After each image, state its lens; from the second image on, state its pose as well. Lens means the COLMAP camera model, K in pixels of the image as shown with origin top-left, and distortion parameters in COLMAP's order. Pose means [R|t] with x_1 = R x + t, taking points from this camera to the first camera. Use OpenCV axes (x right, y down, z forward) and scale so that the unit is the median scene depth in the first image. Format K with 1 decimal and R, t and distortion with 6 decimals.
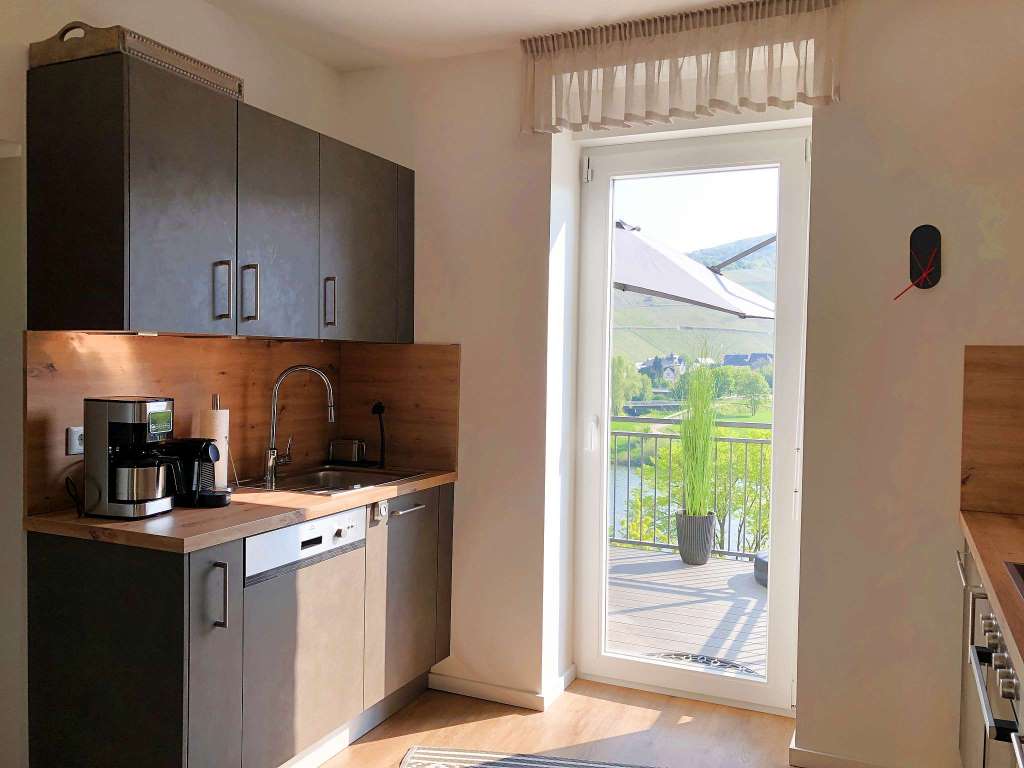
lens RADIAL K [[827.4, 0, 487.6], [0, 827.4, 355.3], [0, 0, 1]] dist [-0.001280, -0.003237]
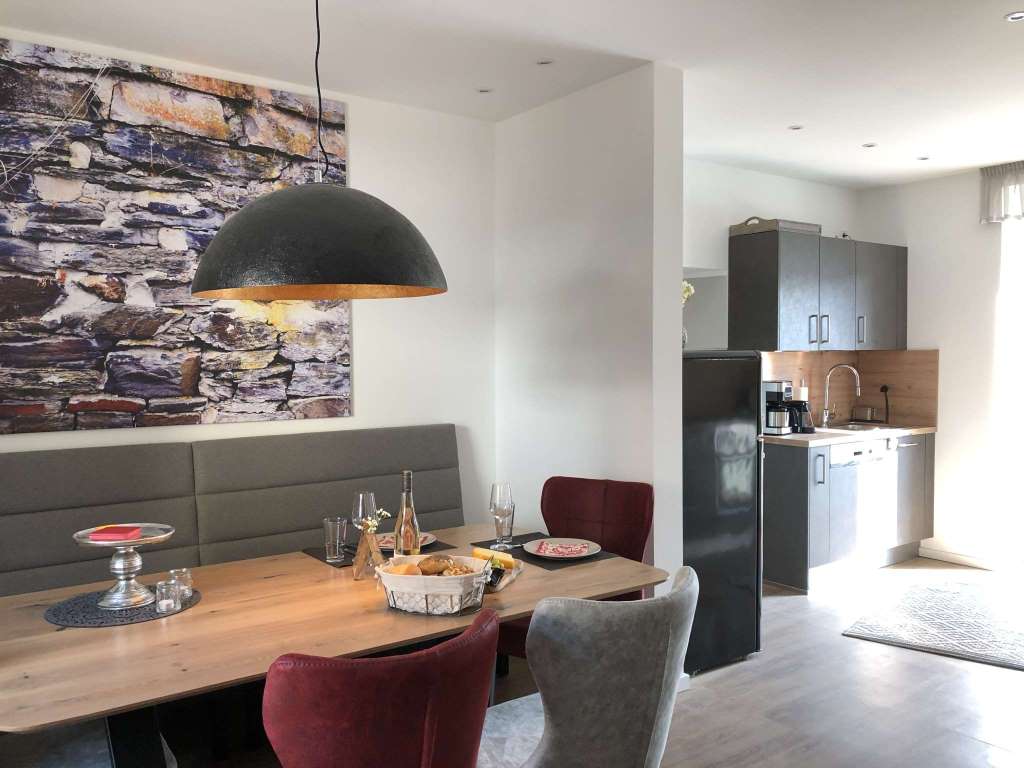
lens RADIAL K [[827.4, 0, 507.5], [0, 827.4, 384.7], [0, 0, 1]] dist [-0.001280, -0.003237]
pose [[0.878756, -0.003503, -0.477259, -0.002966], [0.021890, 0.999217, 0.032970, -0.020239], [0.476770, -0.039420, 0.878144, -1.011922]]
